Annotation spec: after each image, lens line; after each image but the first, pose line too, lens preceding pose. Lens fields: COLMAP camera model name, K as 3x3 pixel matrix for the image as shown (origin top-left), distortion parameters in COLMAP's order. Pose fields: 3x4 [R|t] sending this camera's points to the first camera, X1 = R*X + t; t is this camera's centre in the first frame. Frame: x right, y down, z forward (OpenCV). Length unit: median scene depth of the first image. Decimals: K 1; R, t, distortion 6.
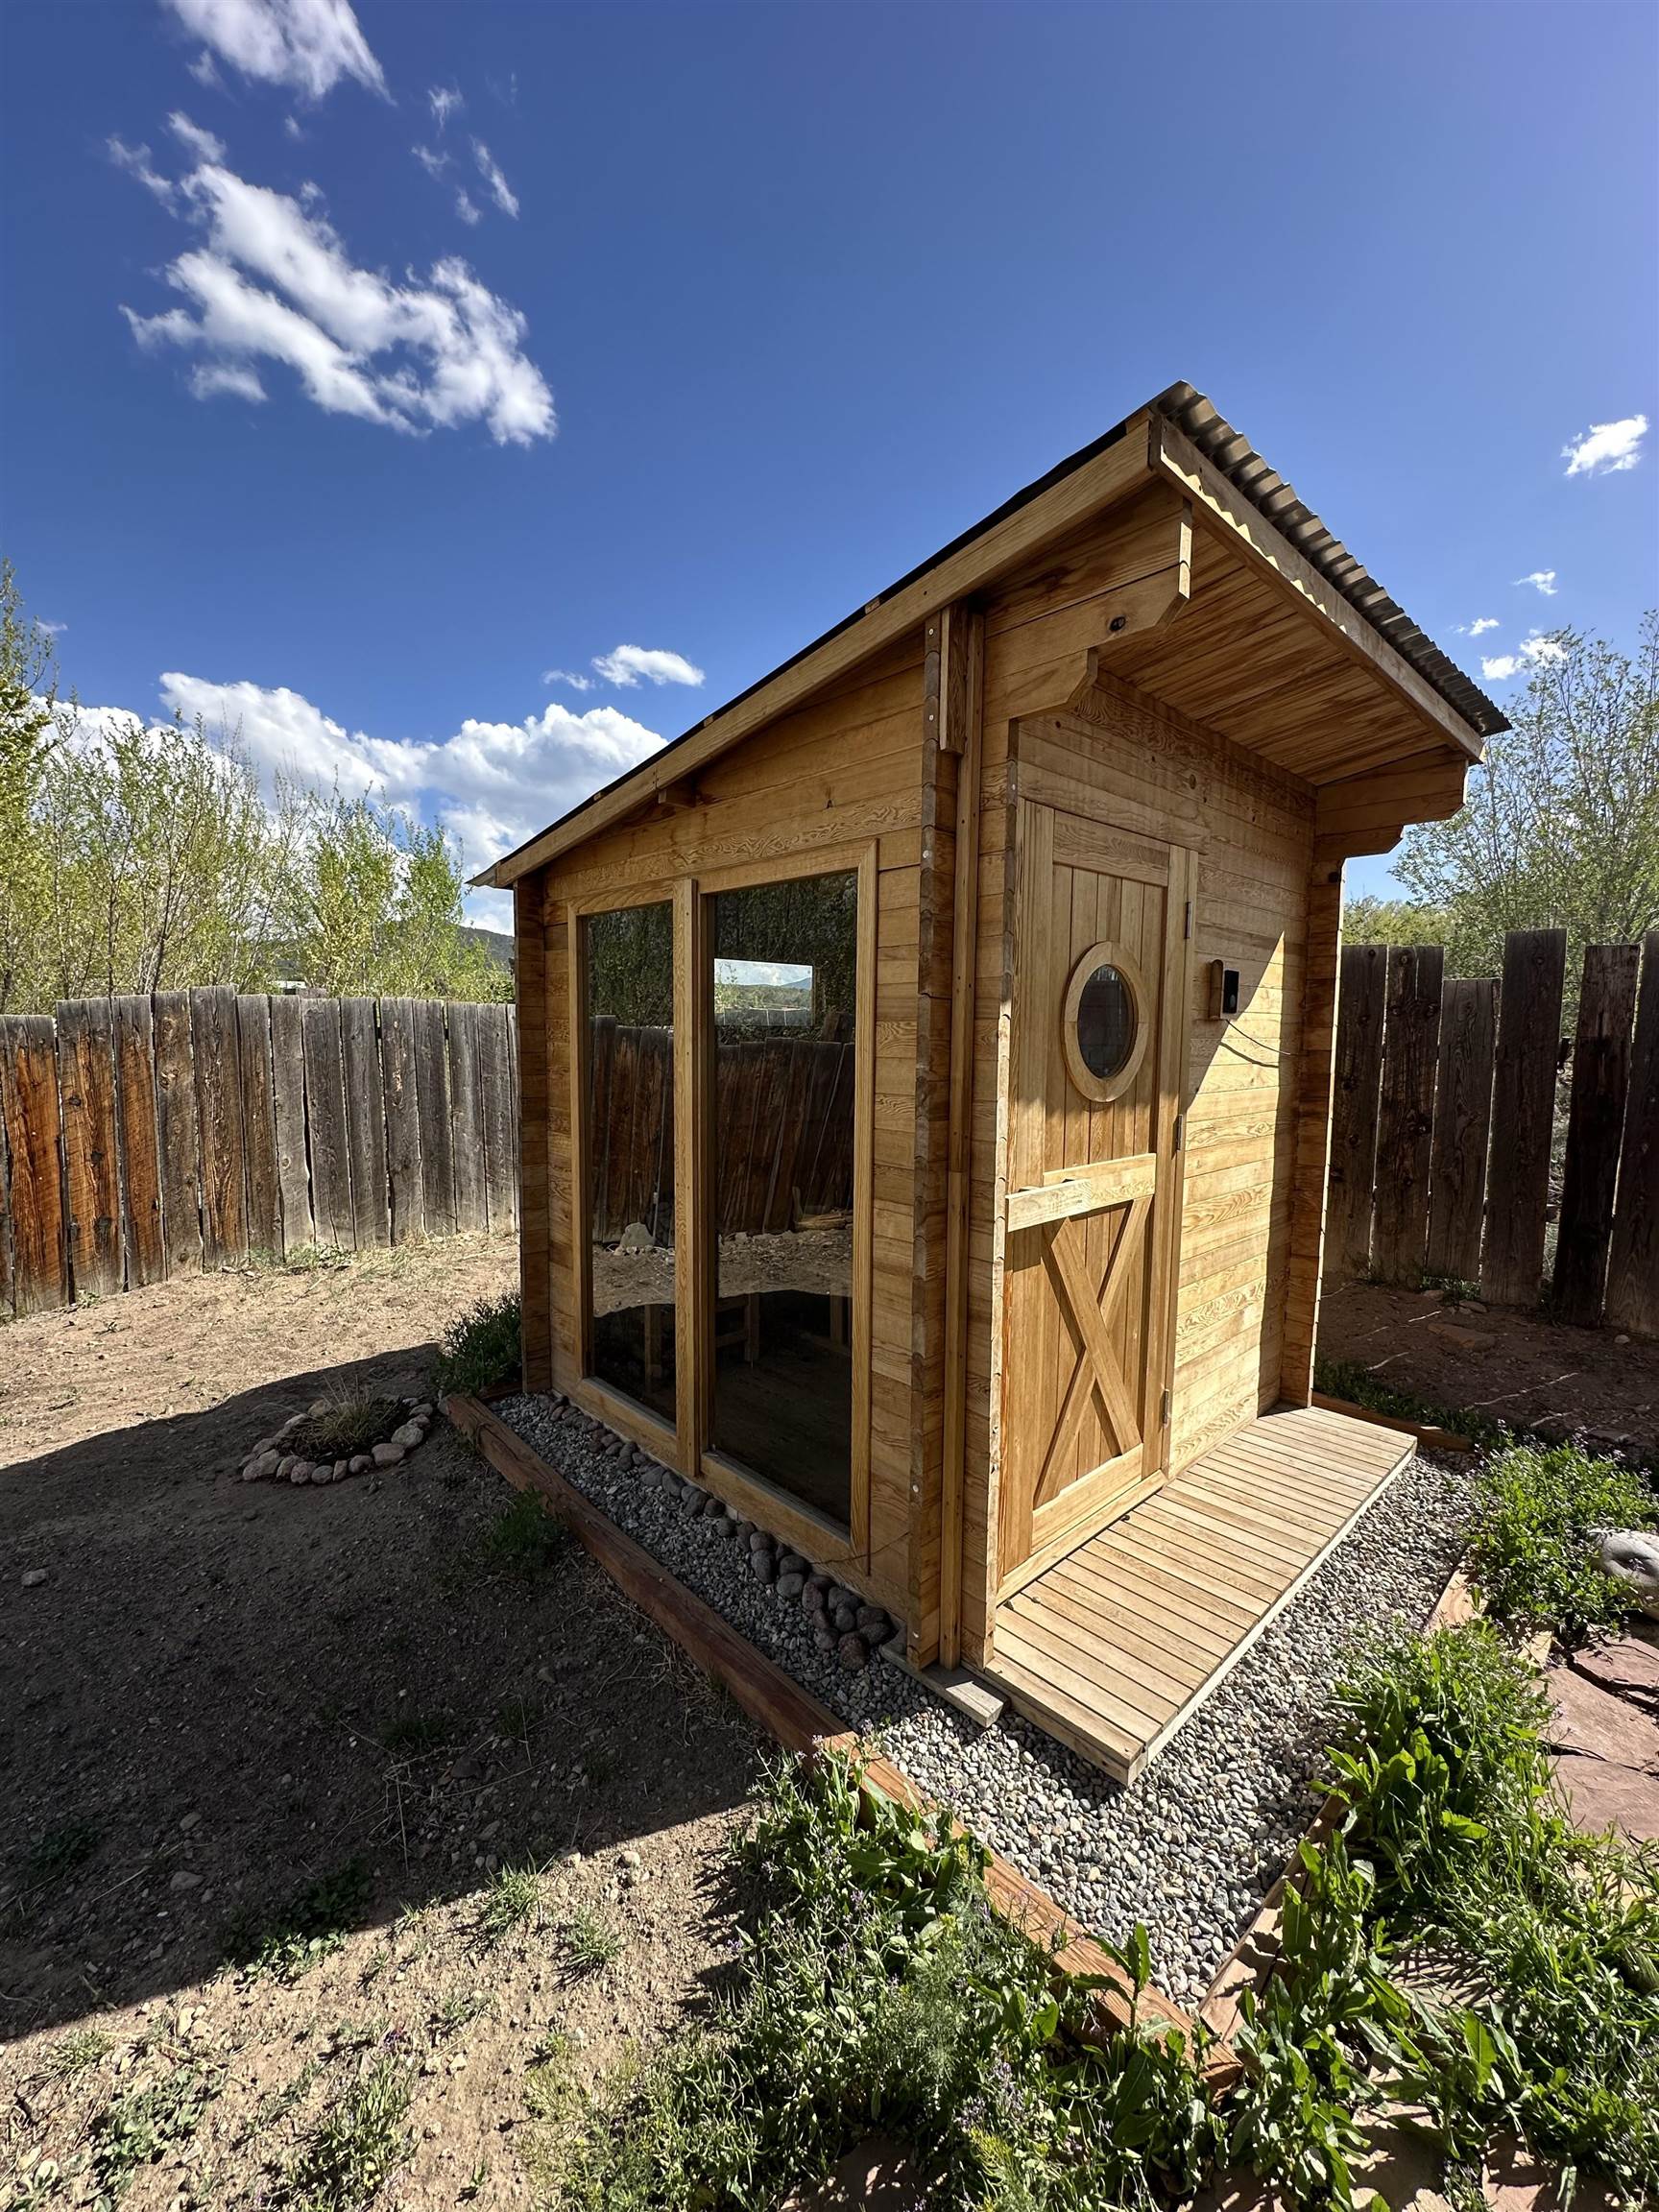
lens RADIAL K [[887.6, 0, 829.5], [0, 887.6, 1106.0], [0, 0, 1]] dist [-0.004778, 0.001592]
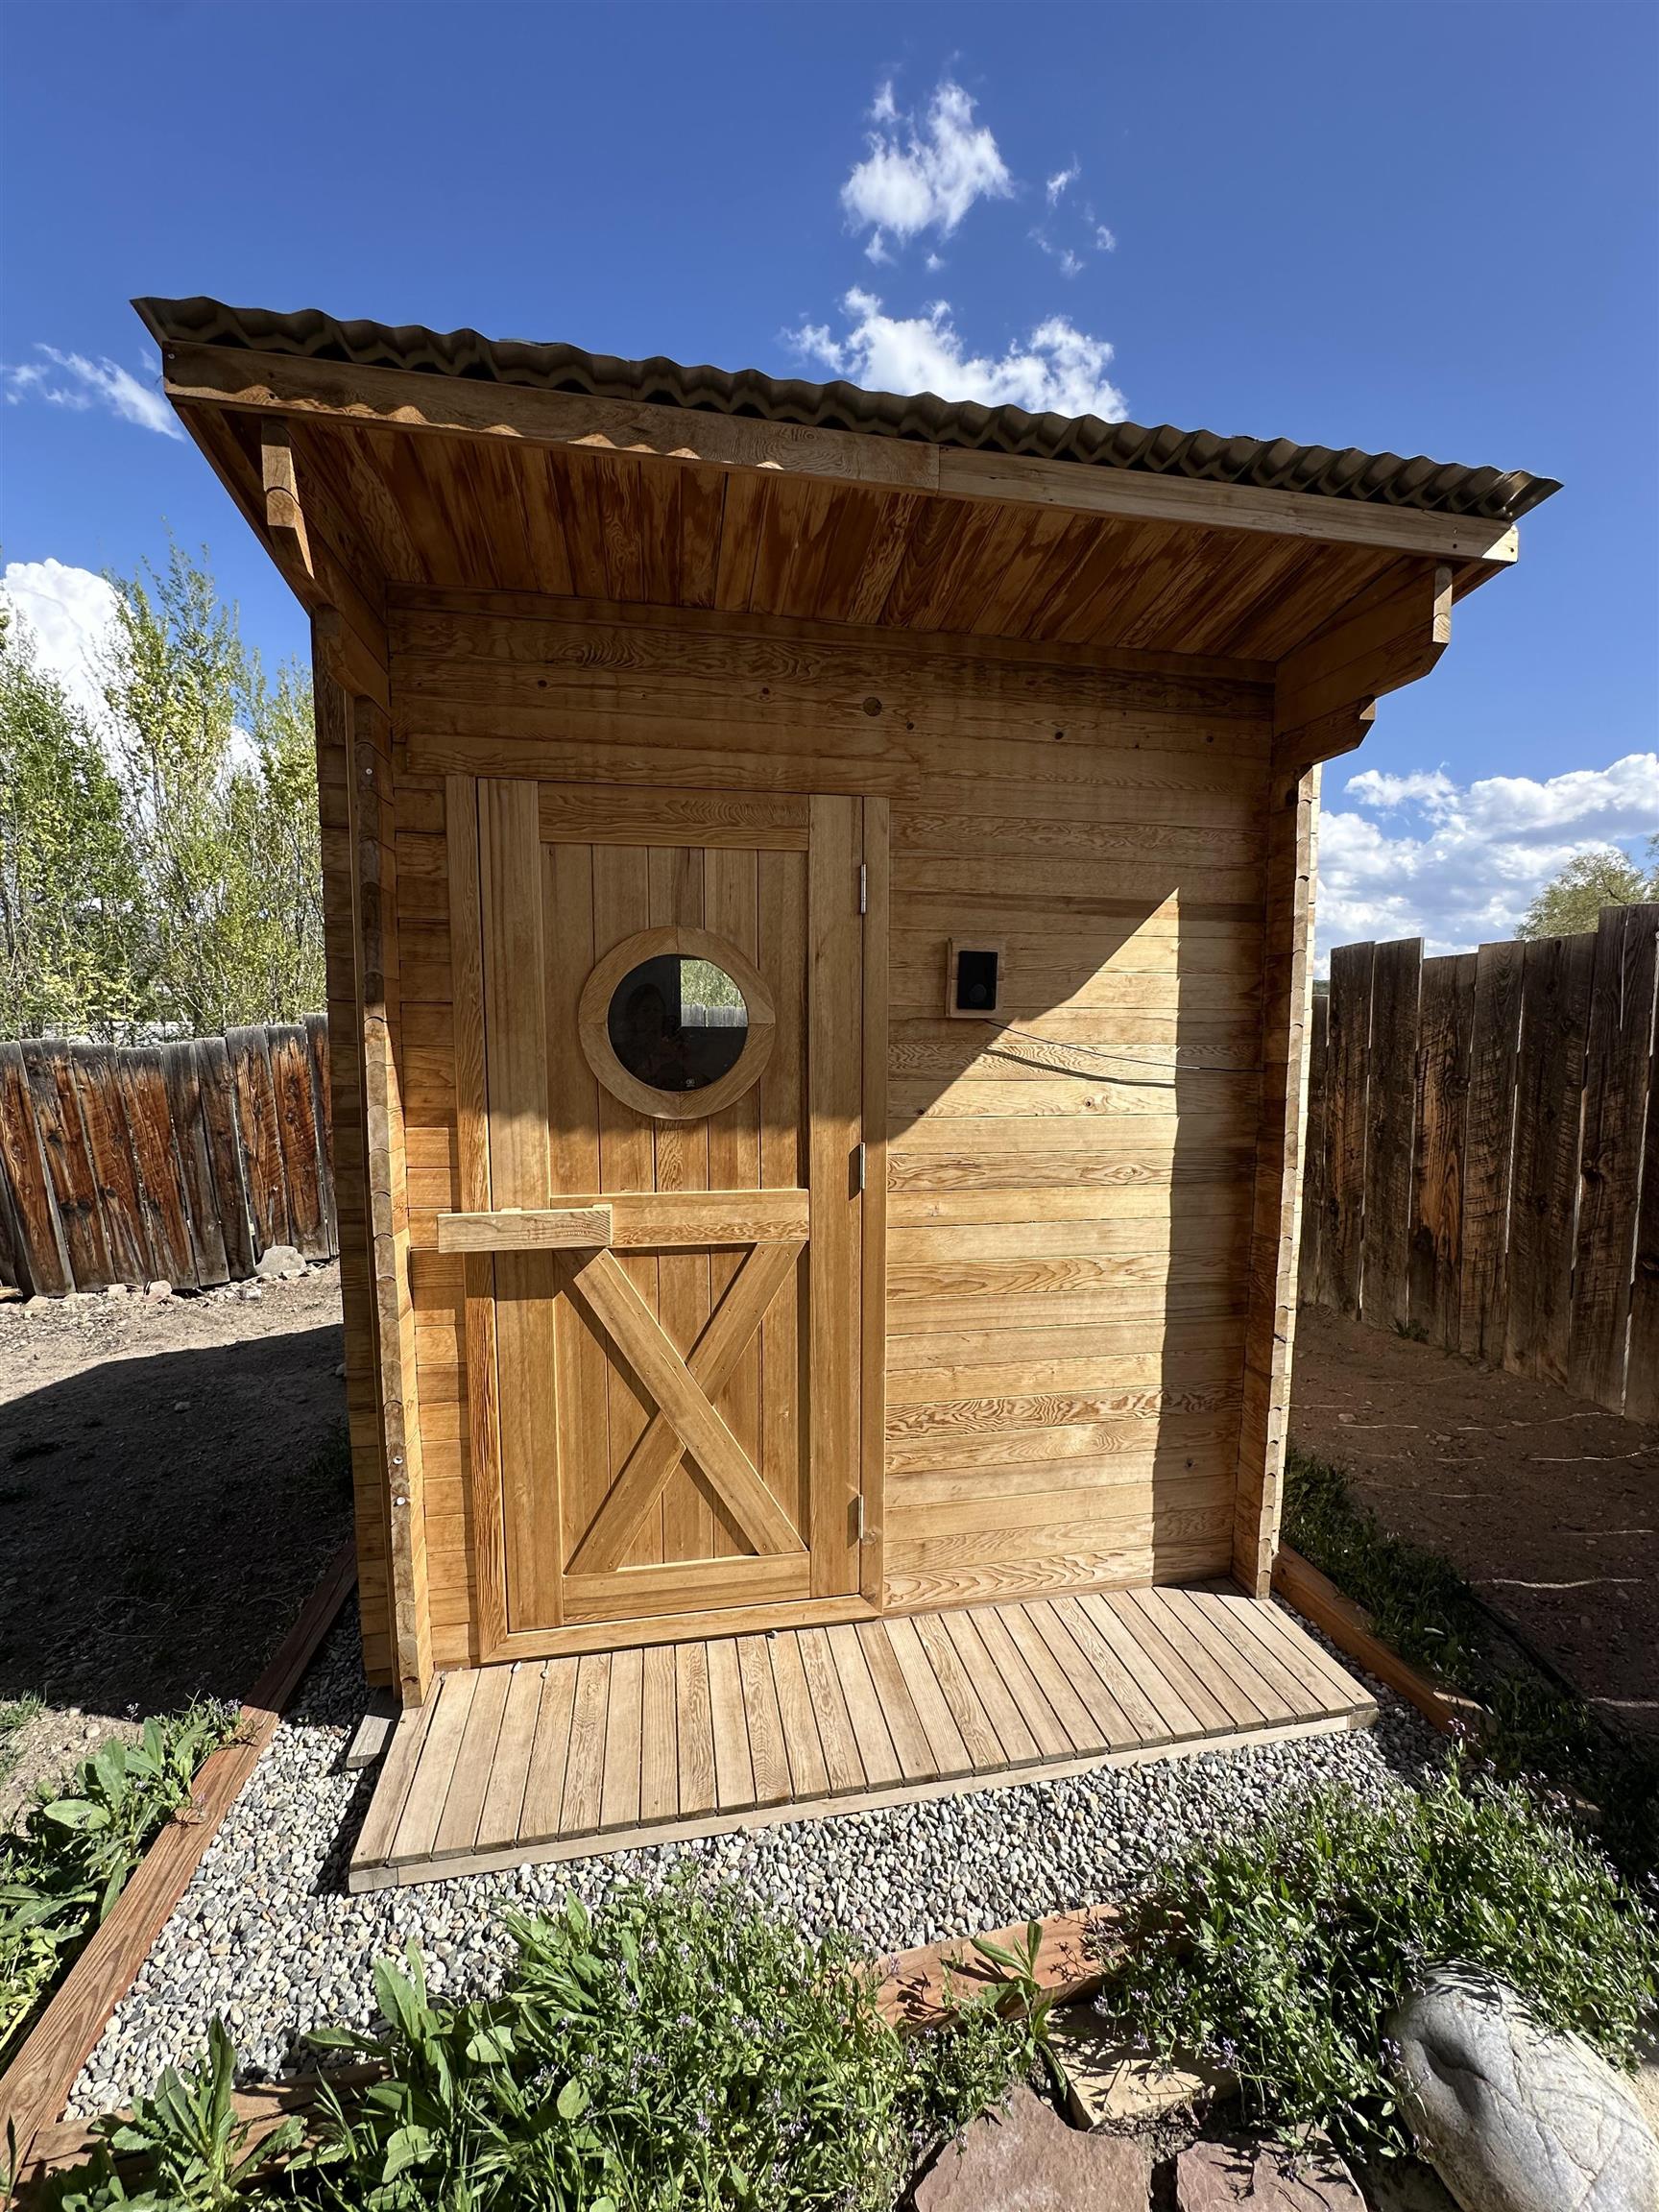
lens RADIAL K [[887.6, 0, 829.5], [0, 887.6, 1106.0], [0, 0, 1]] dist [-0.004778, 0.001592]
pose [[0.843936, 0.045048, -0.534550, 0.845579], [-0.046193, 0.998869, 0.011249, -0.031604], [0.534452, 0.015199, 0.845062, 0.360257]]
